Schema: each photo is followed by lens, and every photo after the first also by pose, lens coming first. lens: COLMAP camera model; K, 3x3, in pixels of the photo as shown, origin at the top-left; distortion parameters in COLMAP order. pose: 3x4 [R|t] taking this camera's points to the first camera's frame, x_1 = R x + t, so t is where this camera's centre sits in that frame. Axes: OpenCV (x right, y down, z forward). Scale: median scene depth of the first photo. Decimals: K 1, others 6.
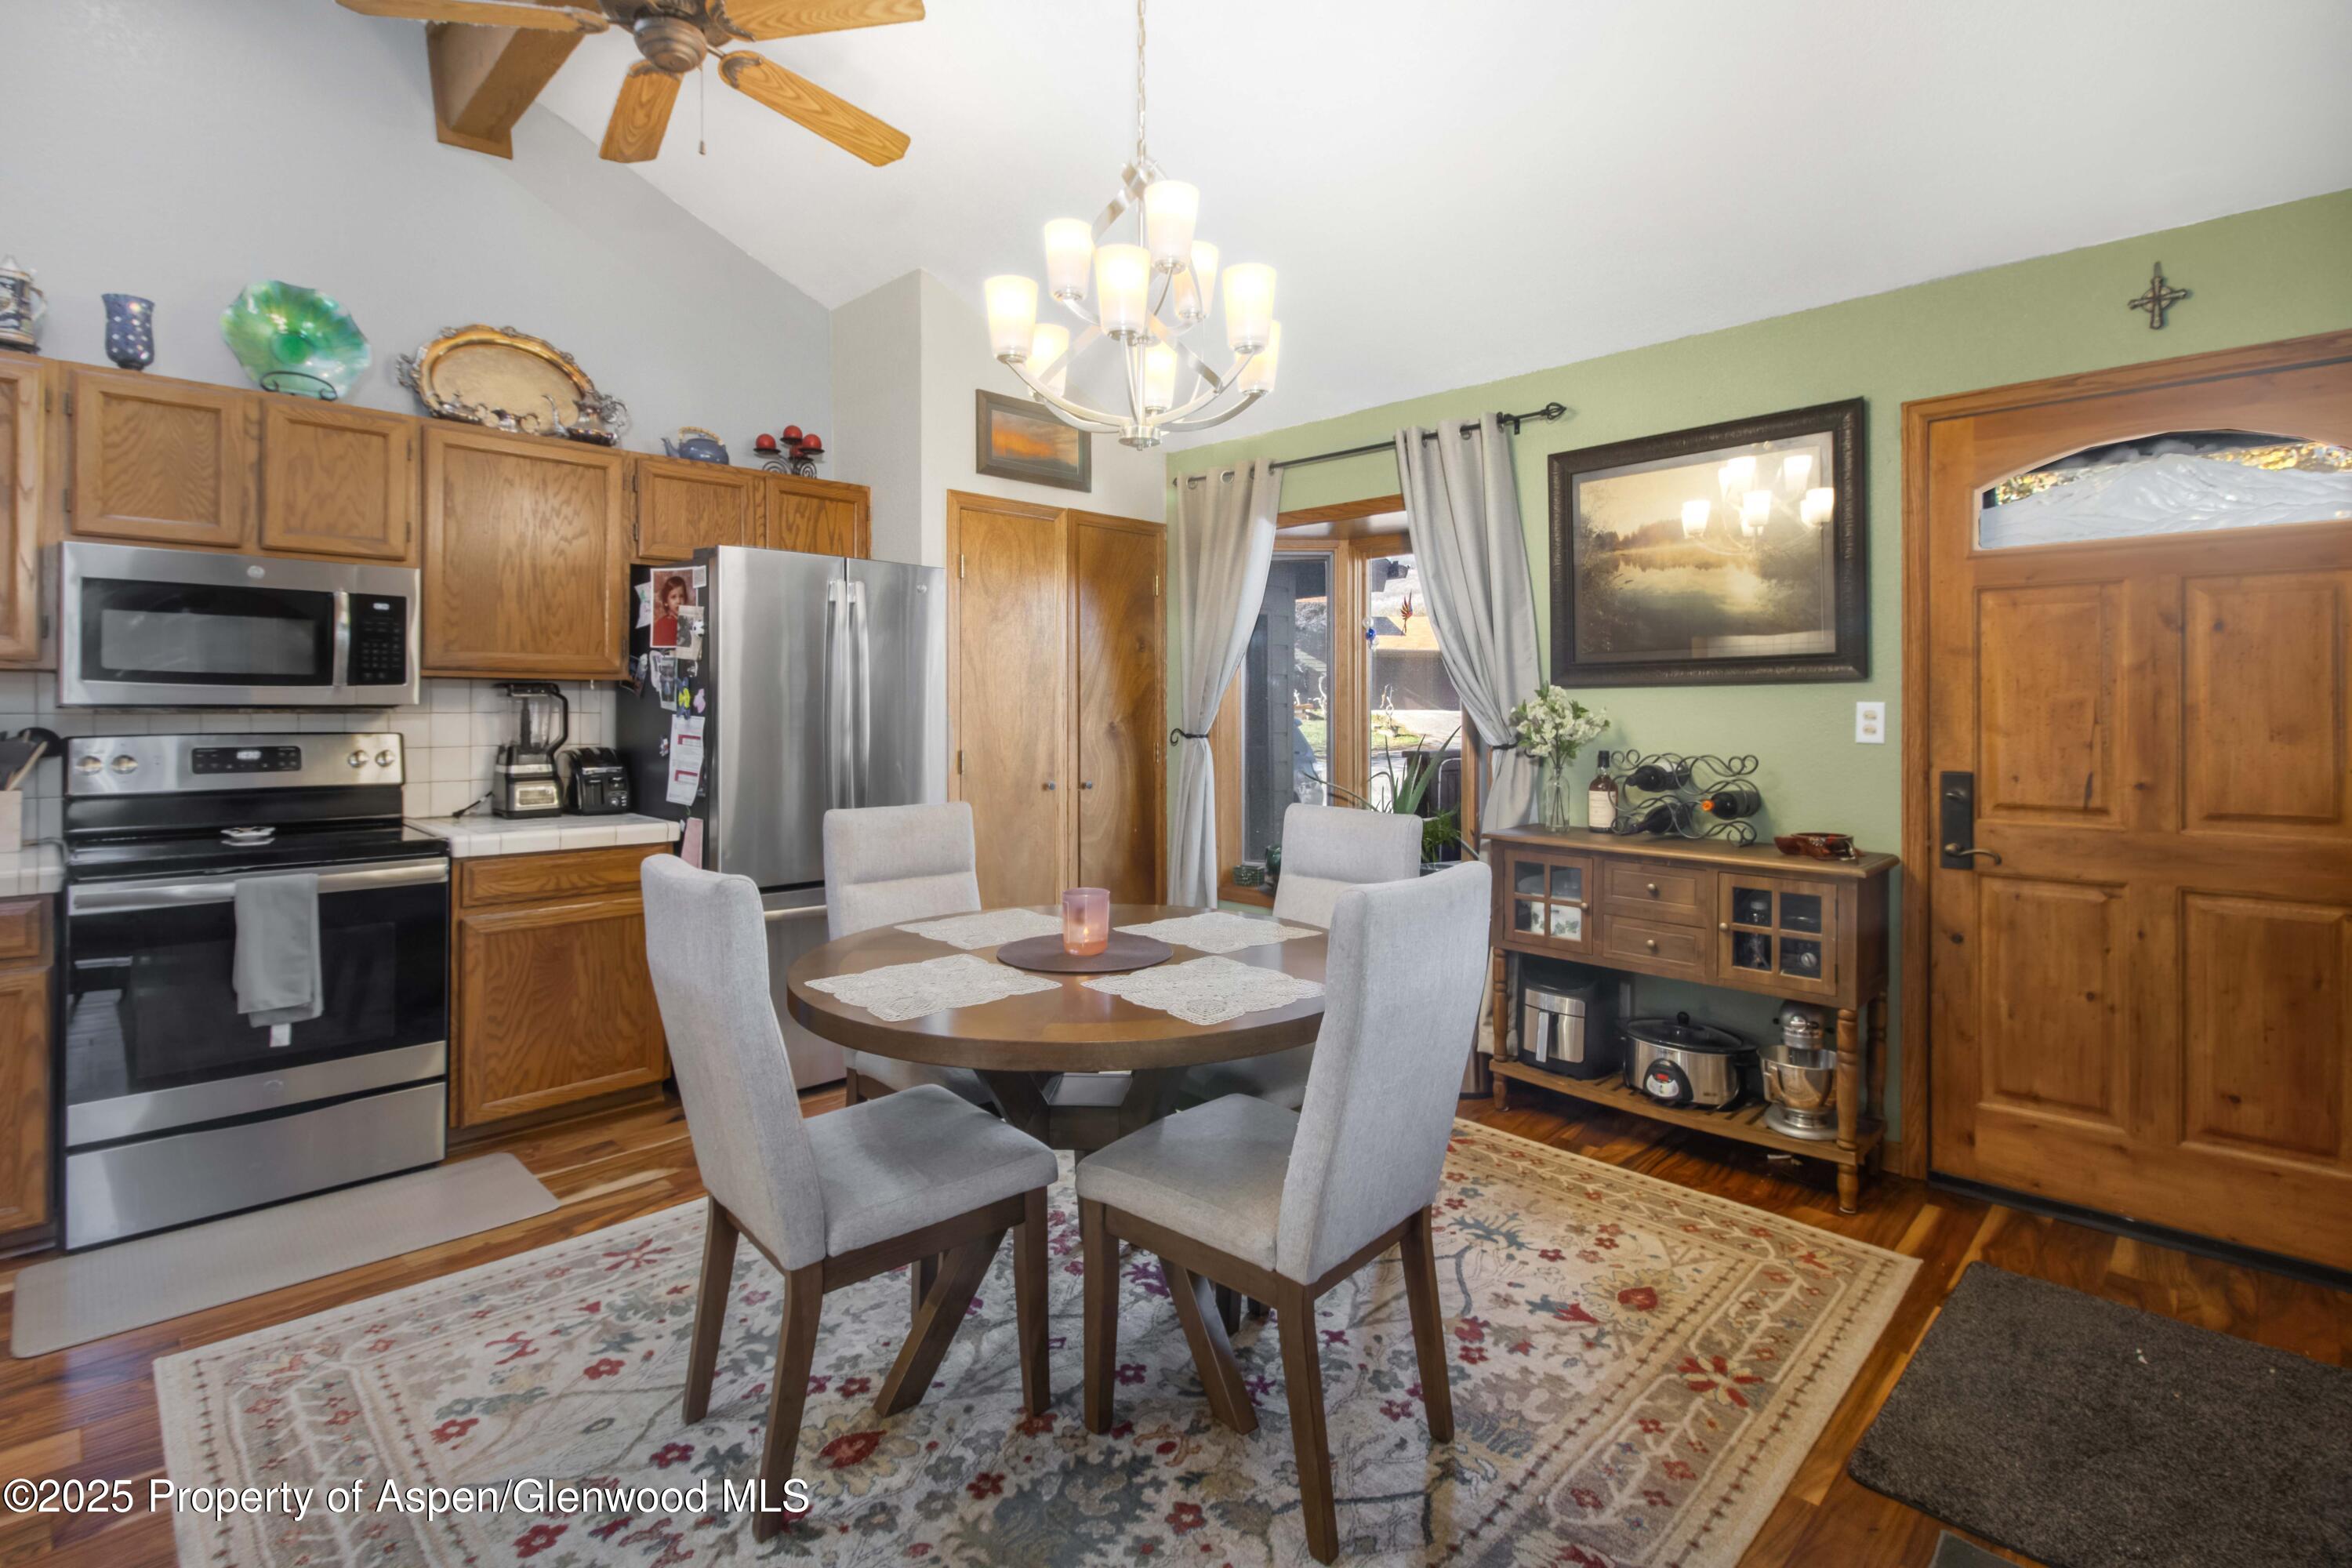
lens RADIAL K [[1116.2, 0, 1178.7], [0, 1116.2, 725.0], [0, 0, 1]] dist [0.021400, -0.016229]
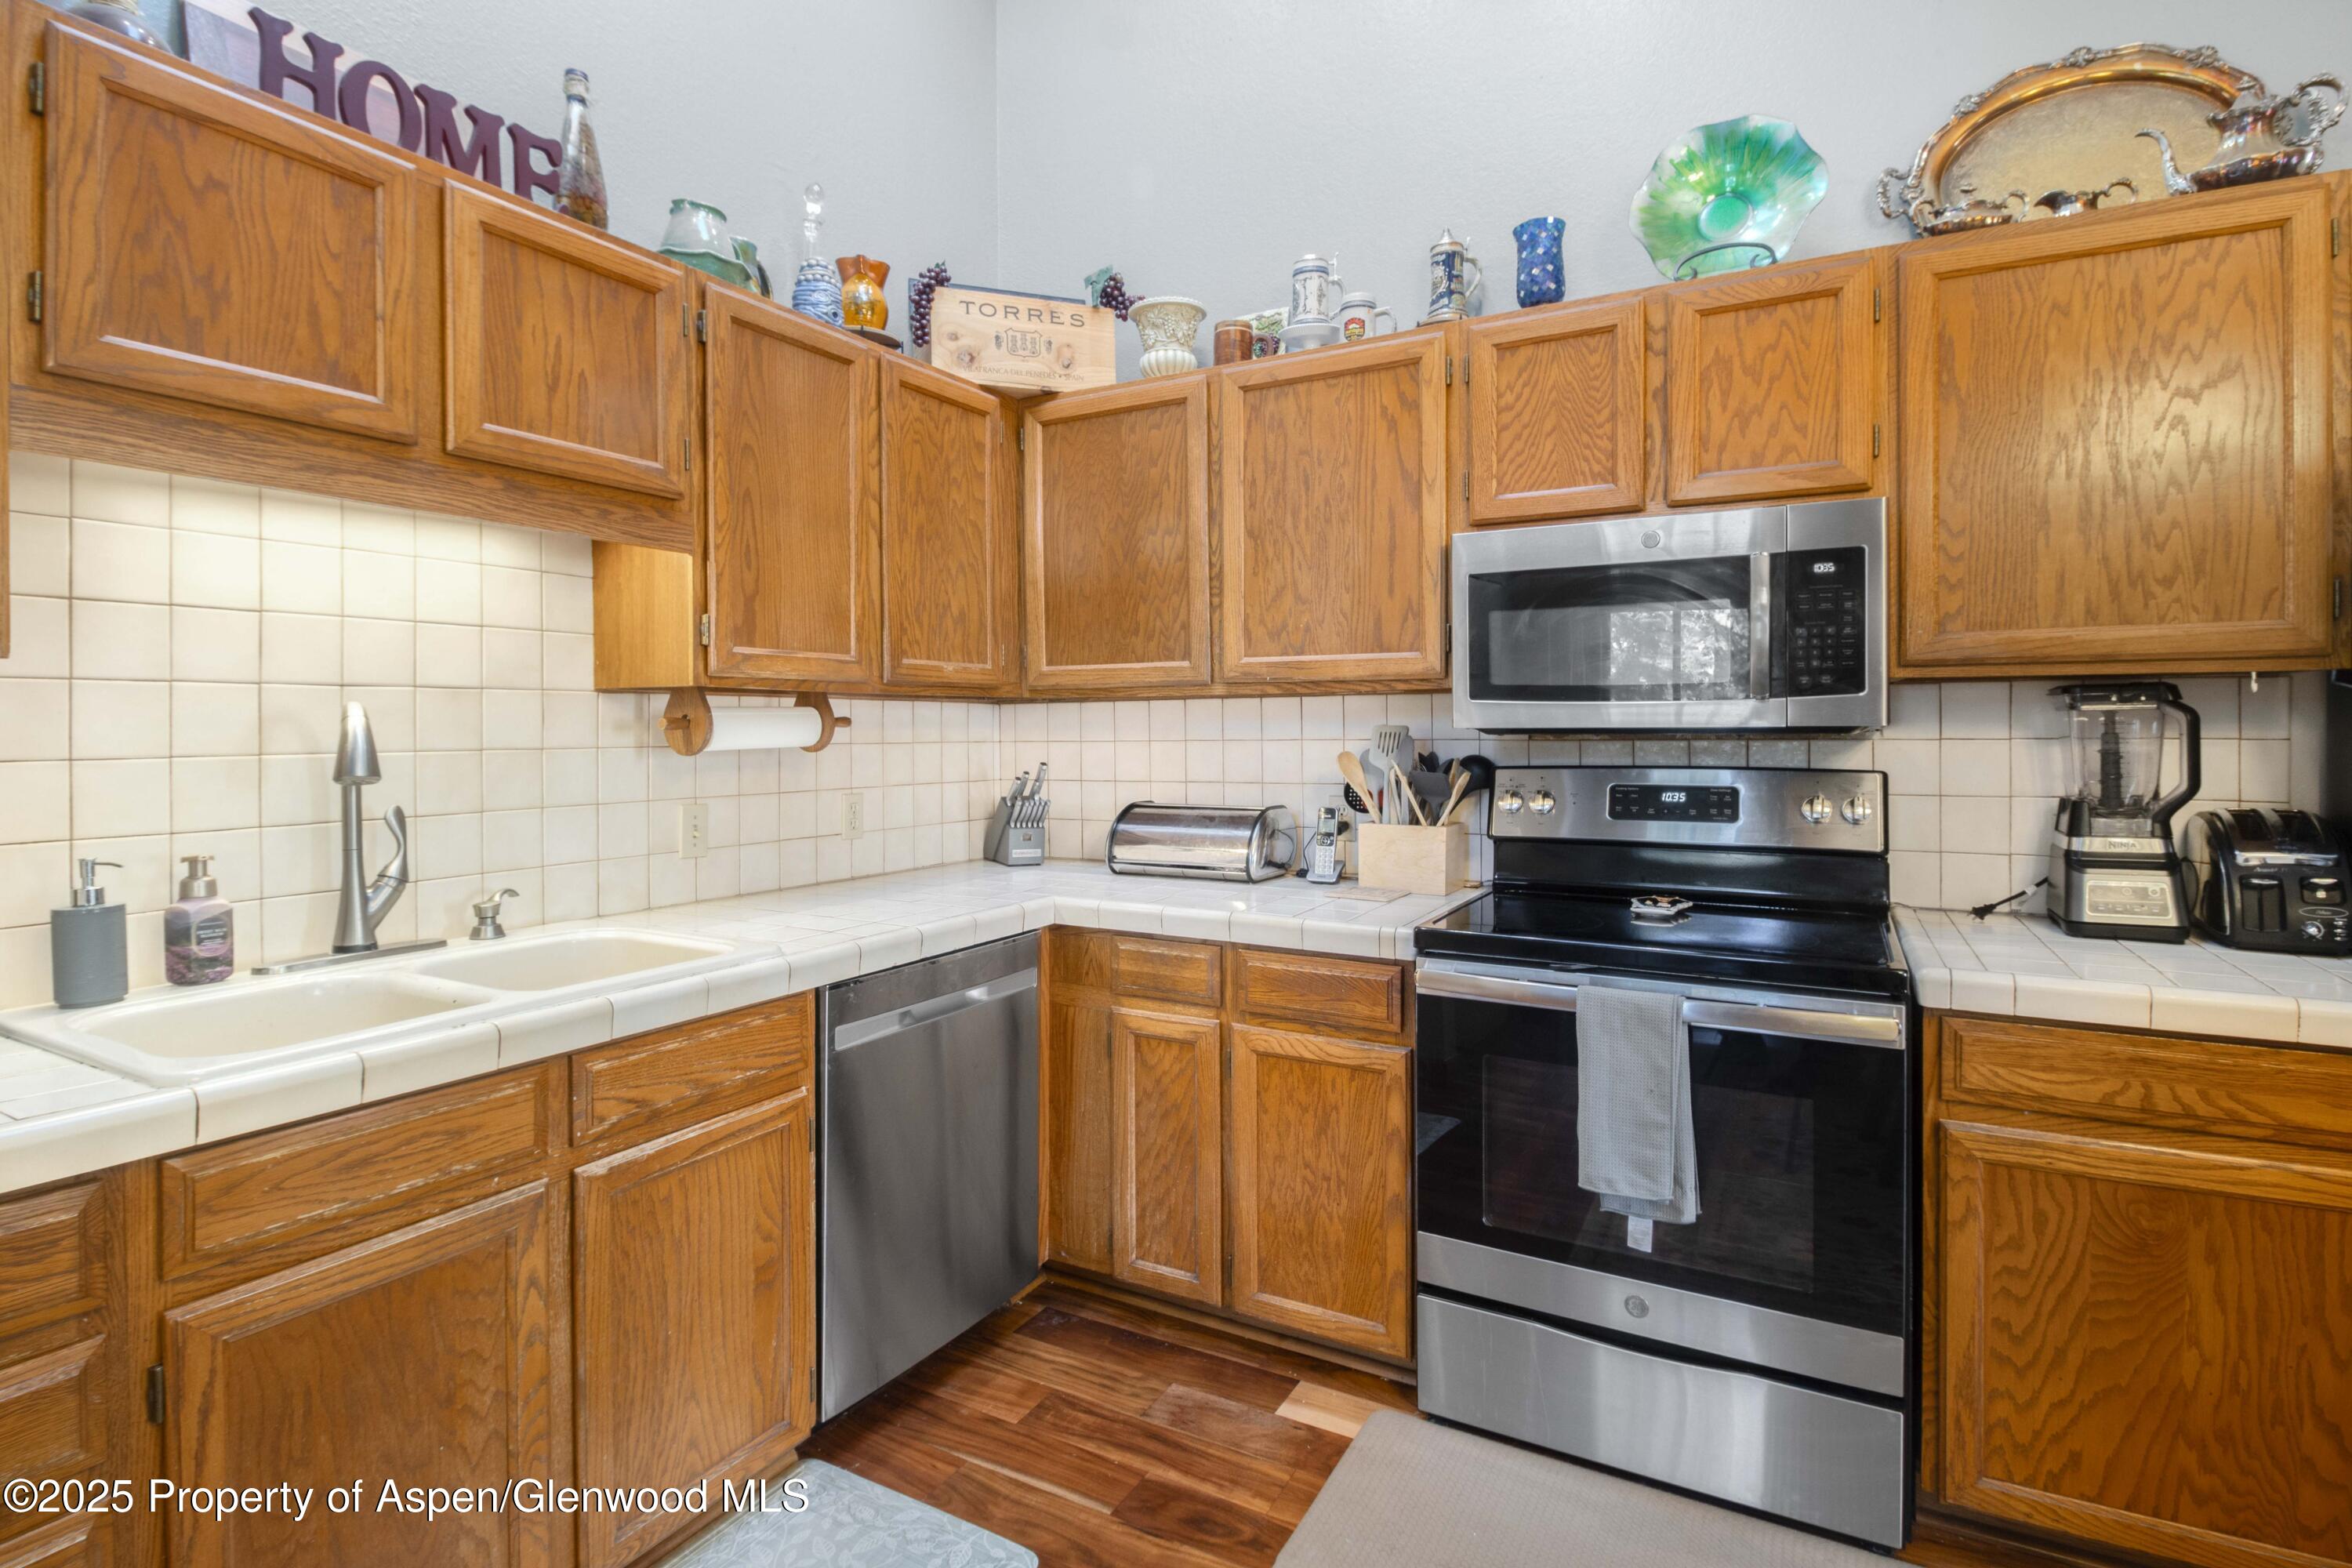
lens RADIAL K [[1116.2, 0, 1178.7], [0, 1116.2, 725.0], [0, 0, 1]] dist [0.021400, -0.016229]
pose [[0.262543, -0.006394, -0.964899, -0.203405], [-0.009398, 0.999914, -0.009184, -0.009877], [0.964875, 0.011479, 0.262460, 0.486255]]
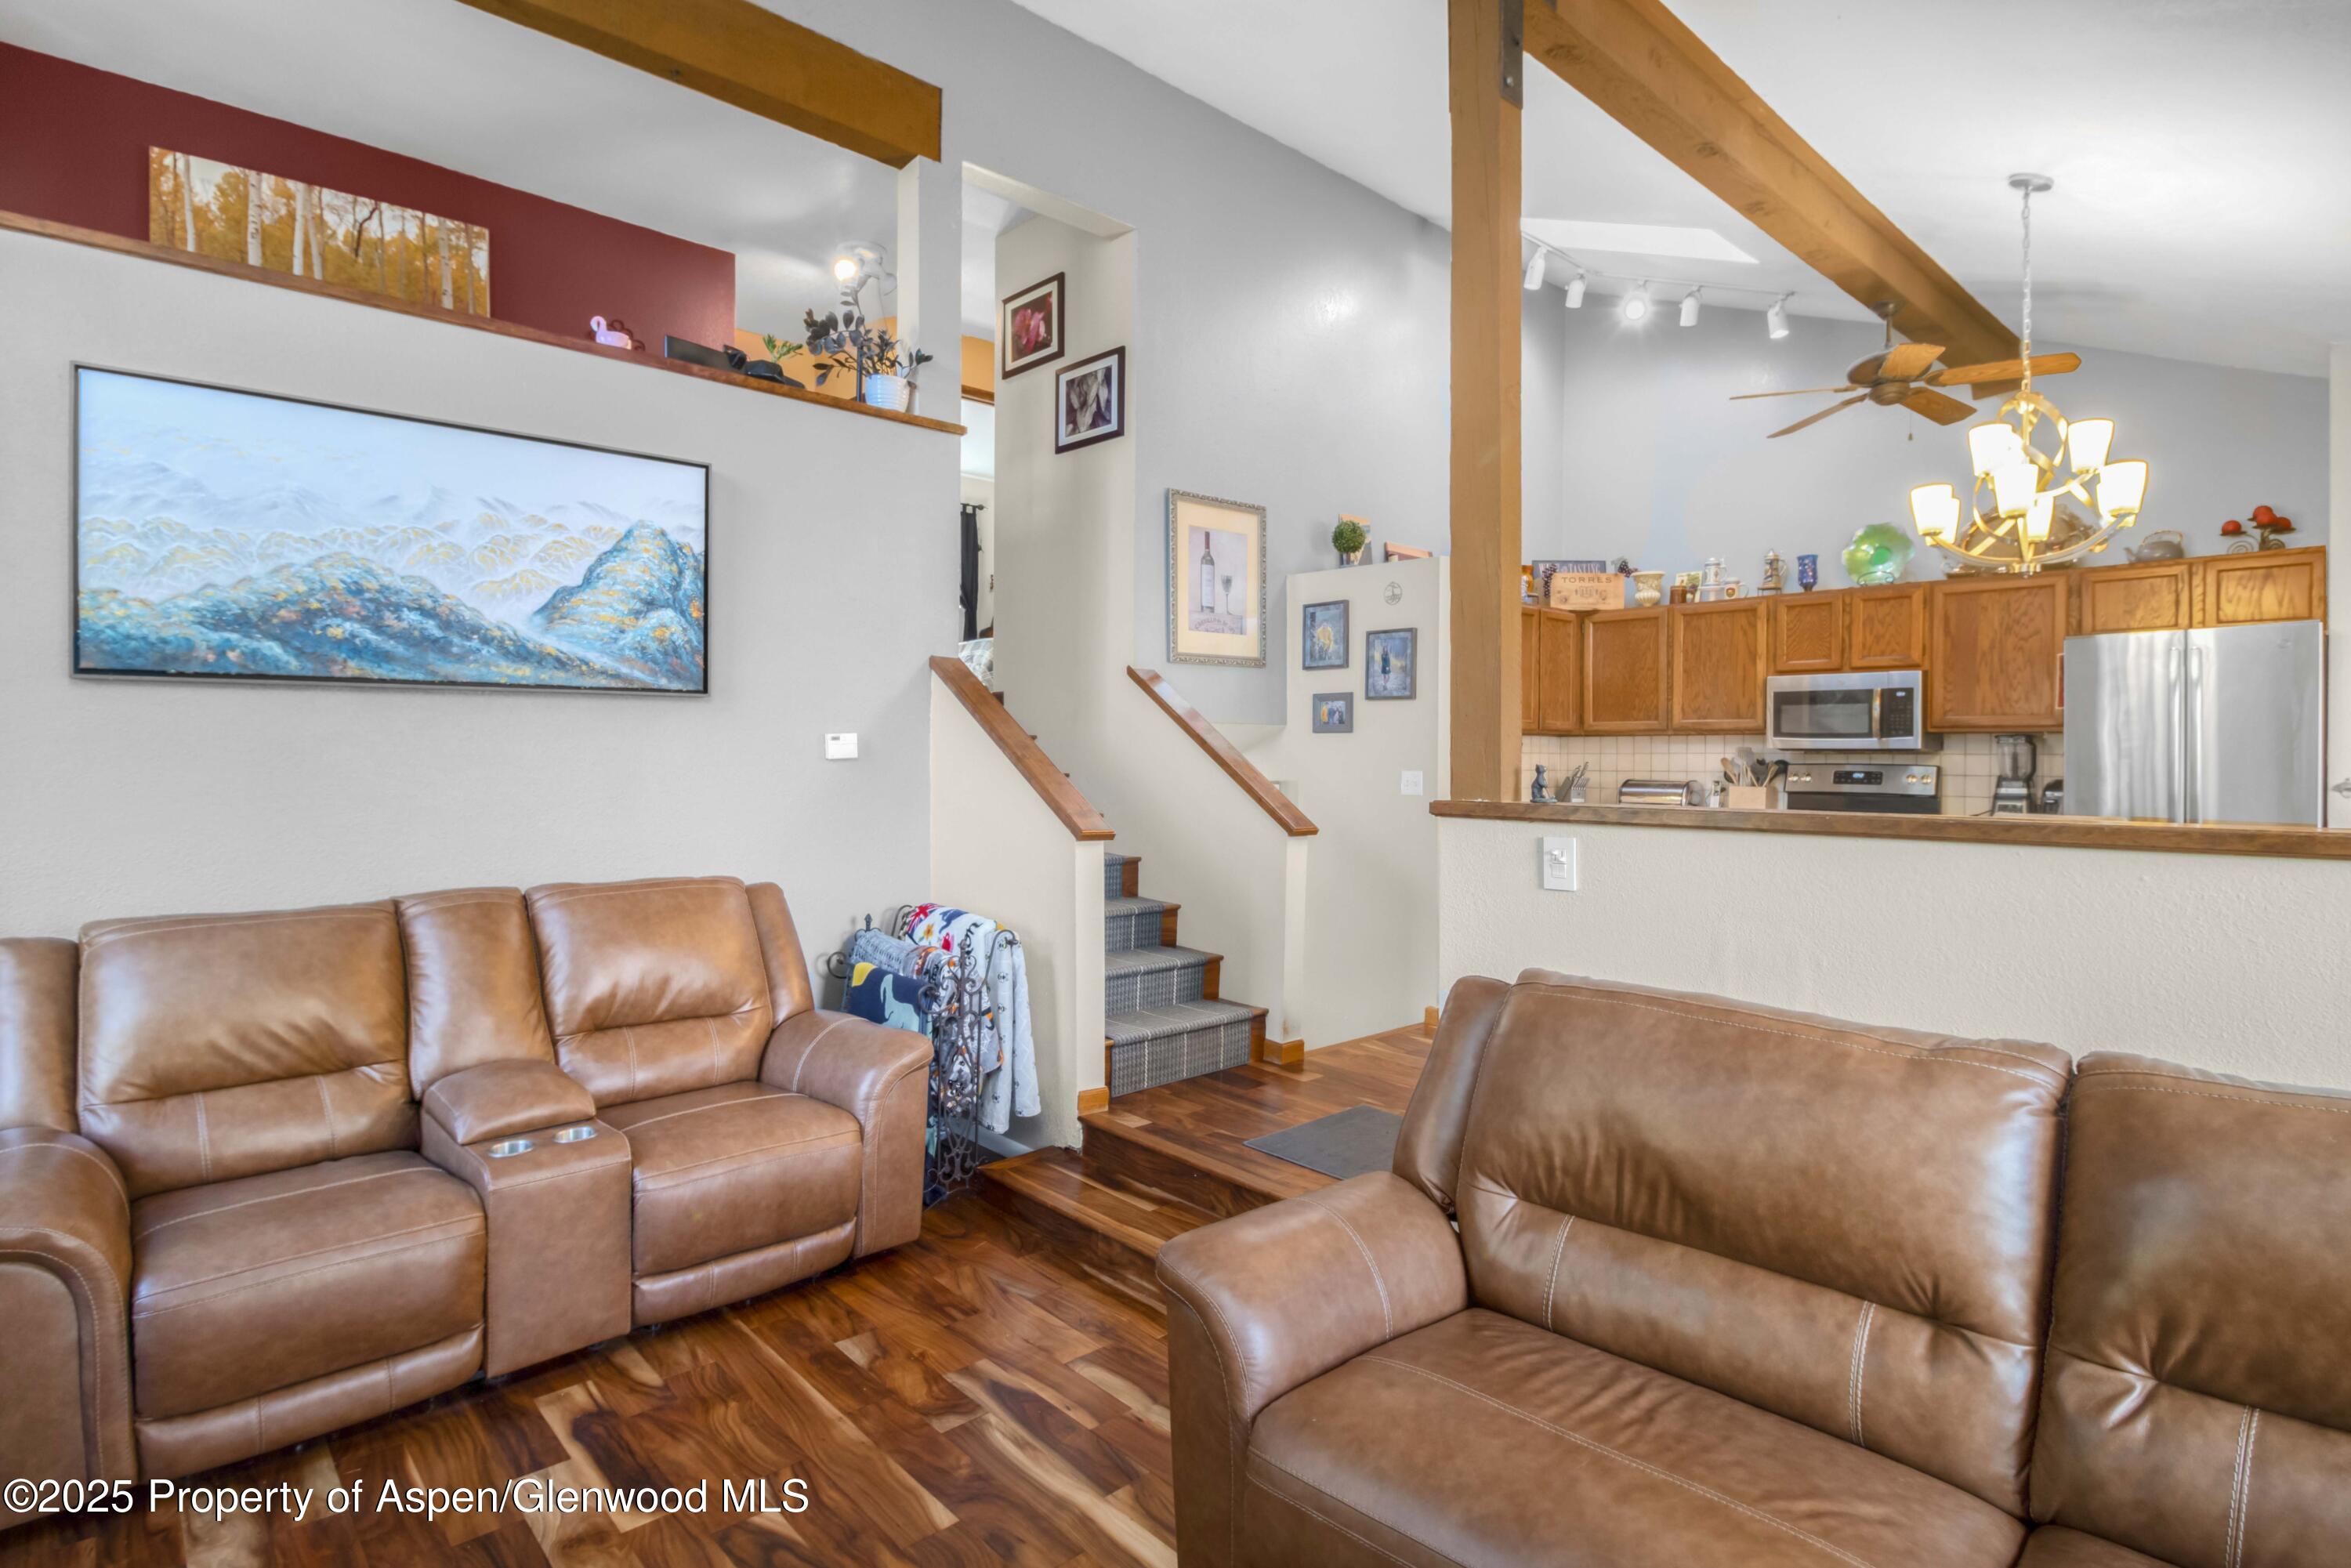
lens RADIAL K [[1172.0, 0, 1175.5], [0, 1172.0, 784.0], [0, 0, 1]] dist [-0.016485, -0.000196]
pose [[-0.051752, 0.024700, -0.998354, 1.203814], [-0.018448, 0.999500, 0.025685, 0.012007], [0.998490, 0.019747, -0.051271, -0.064724]]
